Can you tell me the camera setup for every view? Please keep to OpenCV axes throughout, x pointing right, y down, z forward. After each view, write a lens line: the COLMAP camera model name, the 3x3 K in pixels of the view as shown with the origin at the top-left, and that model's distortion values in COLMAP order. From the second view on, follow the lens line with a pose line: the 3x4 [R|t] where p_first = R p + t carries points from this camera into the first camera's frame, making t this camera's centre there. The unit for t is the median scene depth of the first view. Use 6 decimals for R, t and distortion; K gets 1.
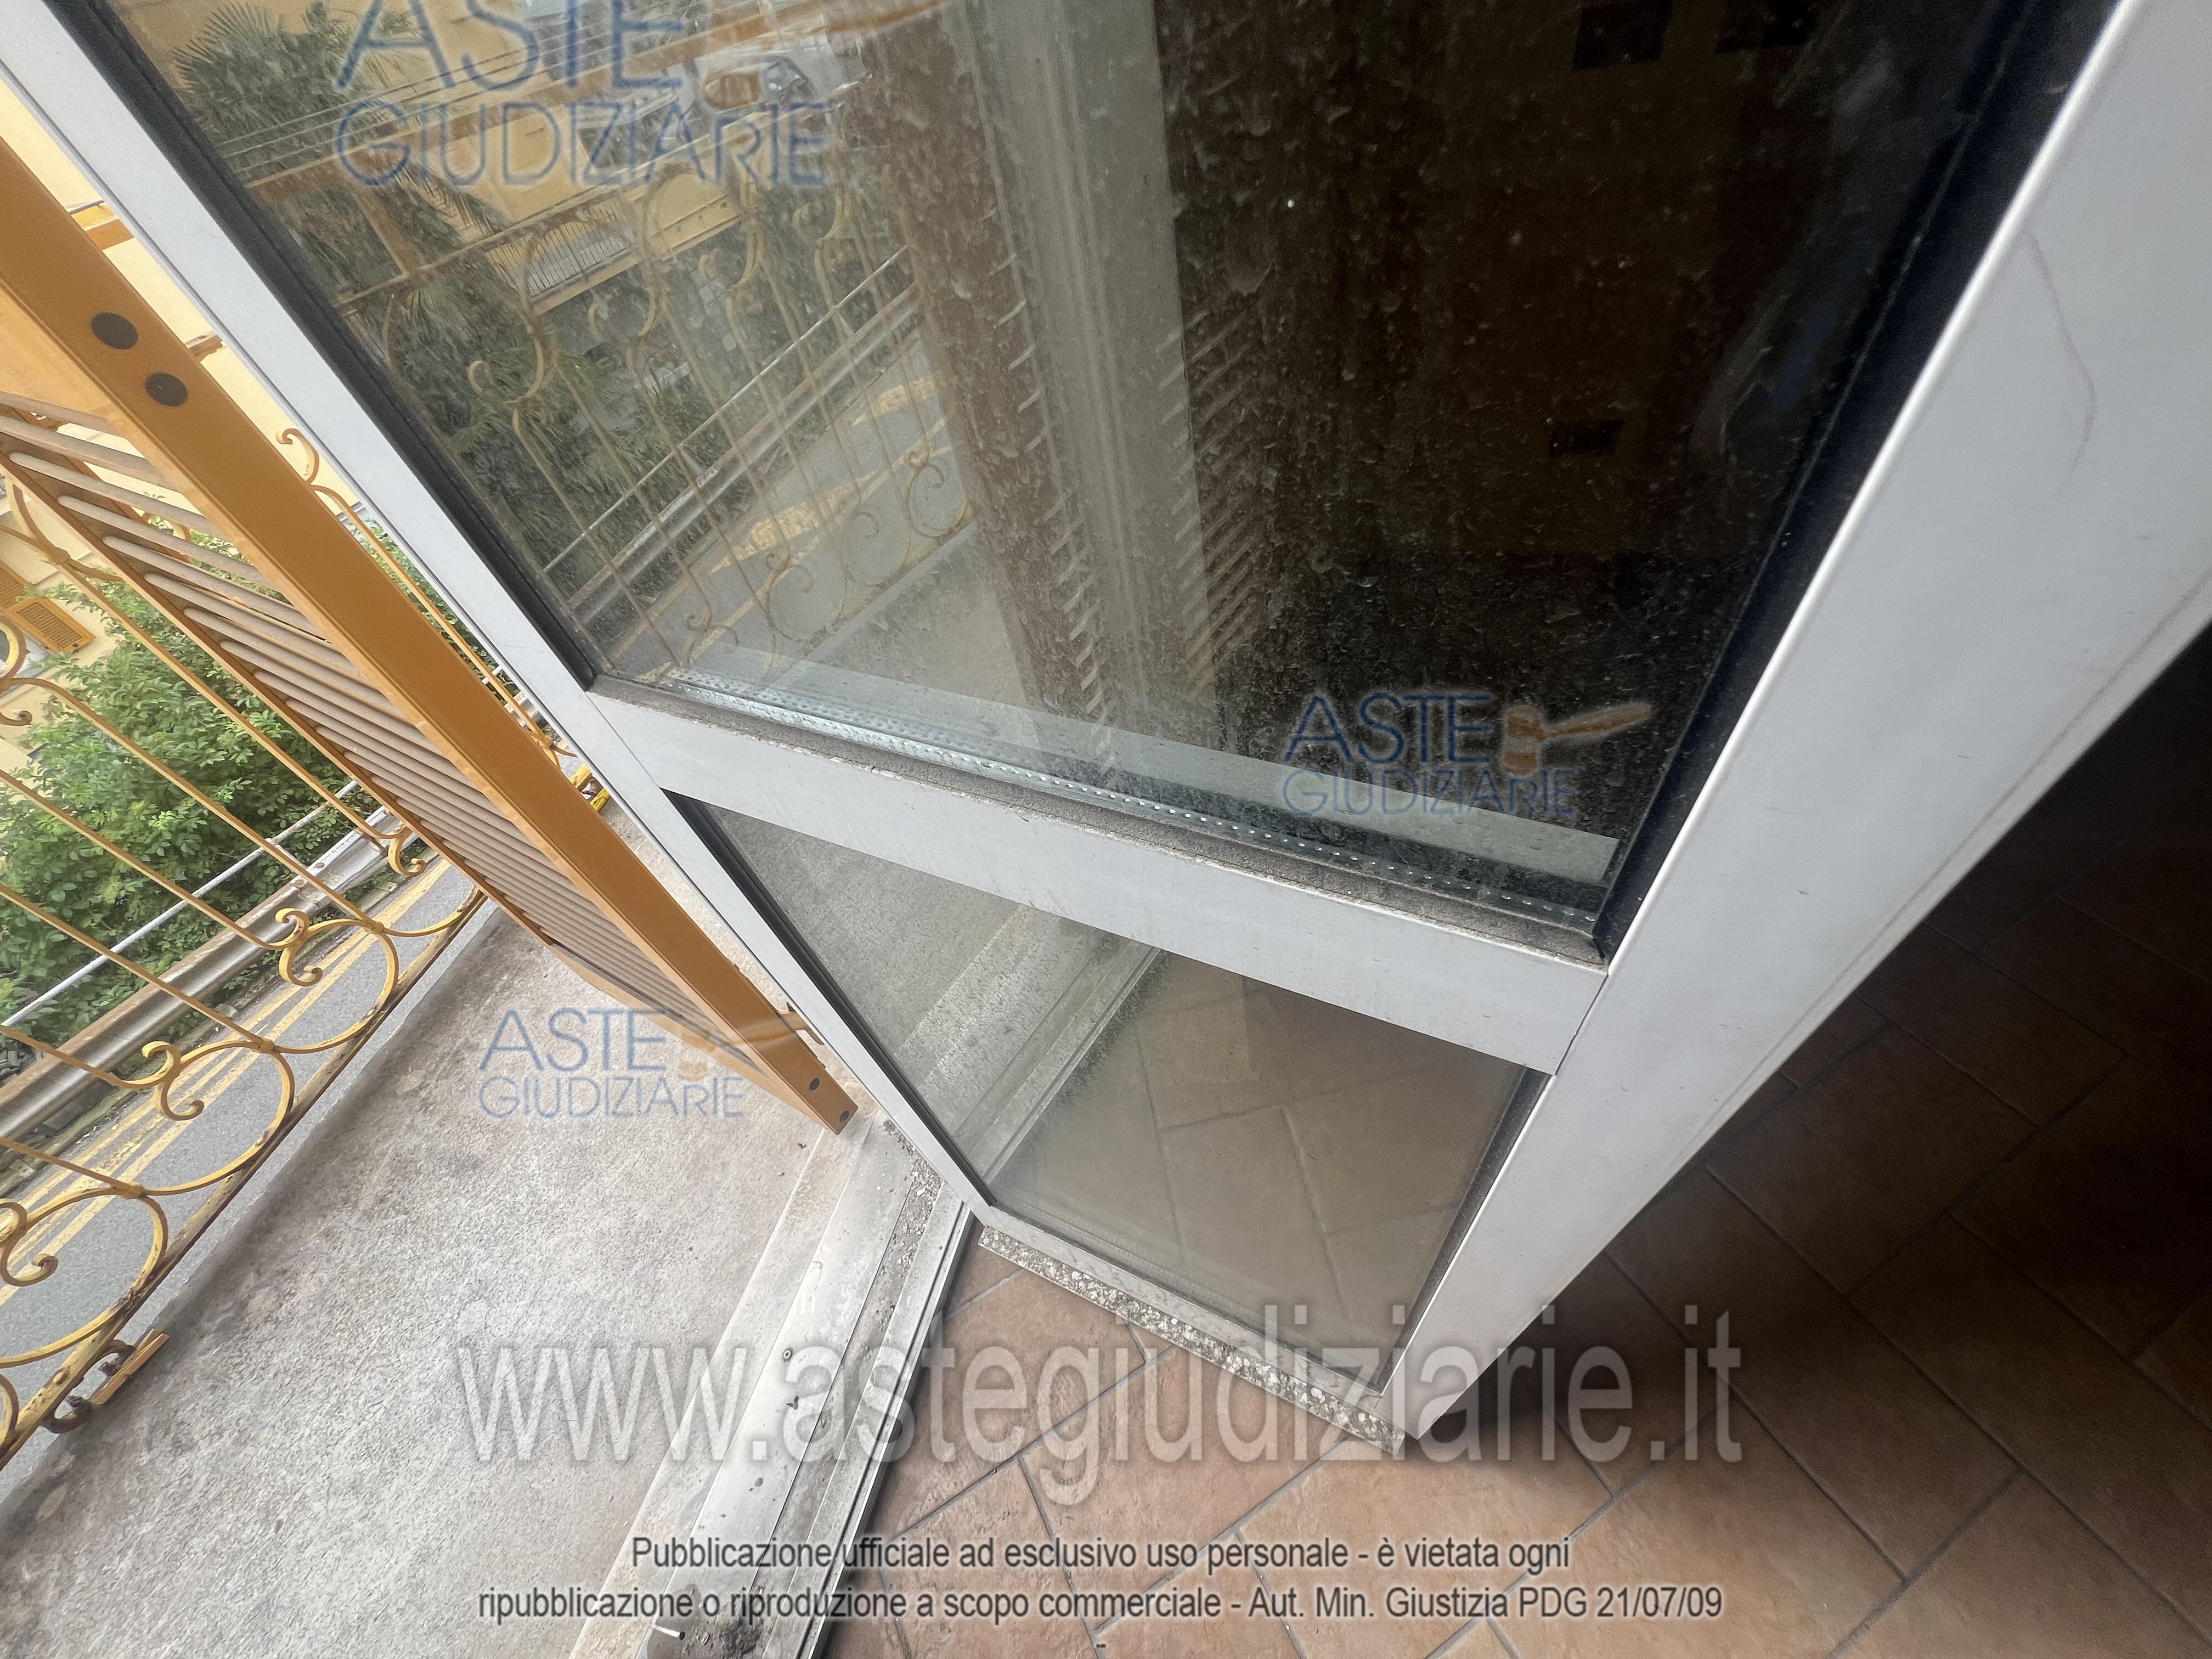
lens RADIAL K [[886.4, 0, 1106.0], [0, 886.4, 829.5], [0, 0, 1]] dist [-0.001221, -0.000200]
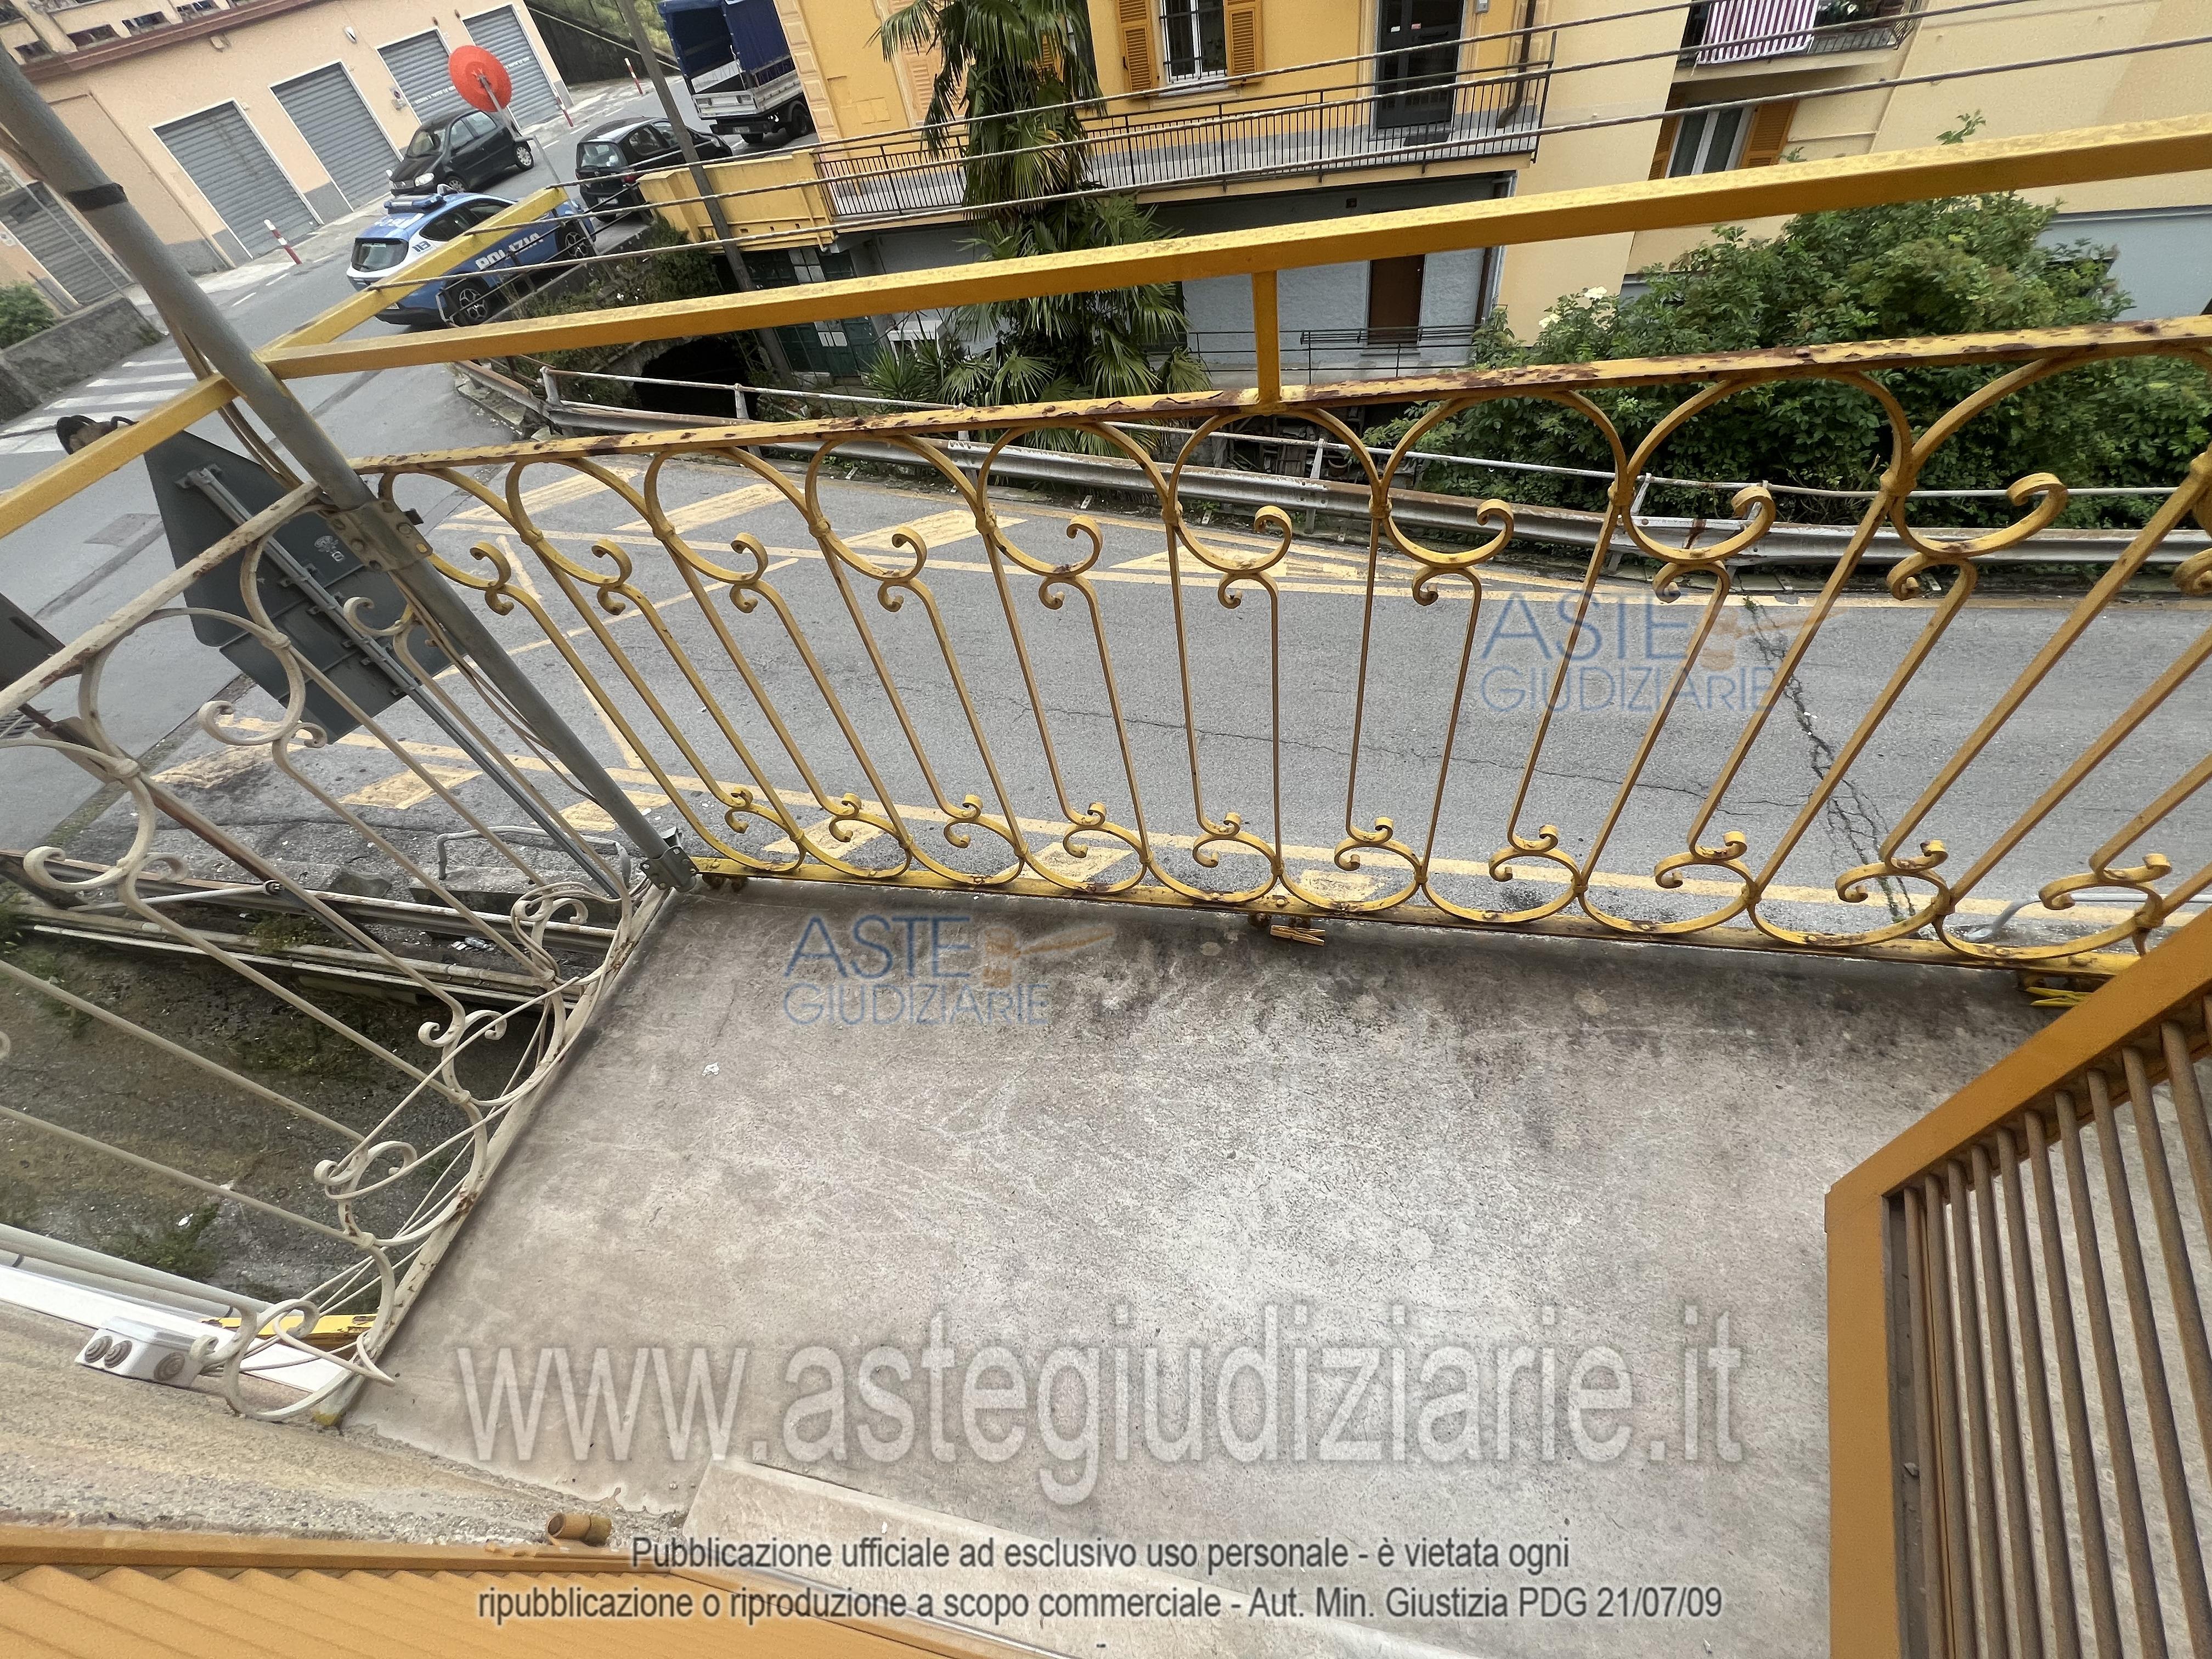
lens RADIAL K [[886.4, 0, 1106.0], [0, 886.4, 829.5], [0, 0, 1]] dist [-0.001221, -0.000200]
pose [[0.104848, 0.842499, -0.528396, -0.540479], [-0.655505, 0.458115, 0.600370, -0.023477], [0.747877, 0.283419, 0.600295, 0.015152]]
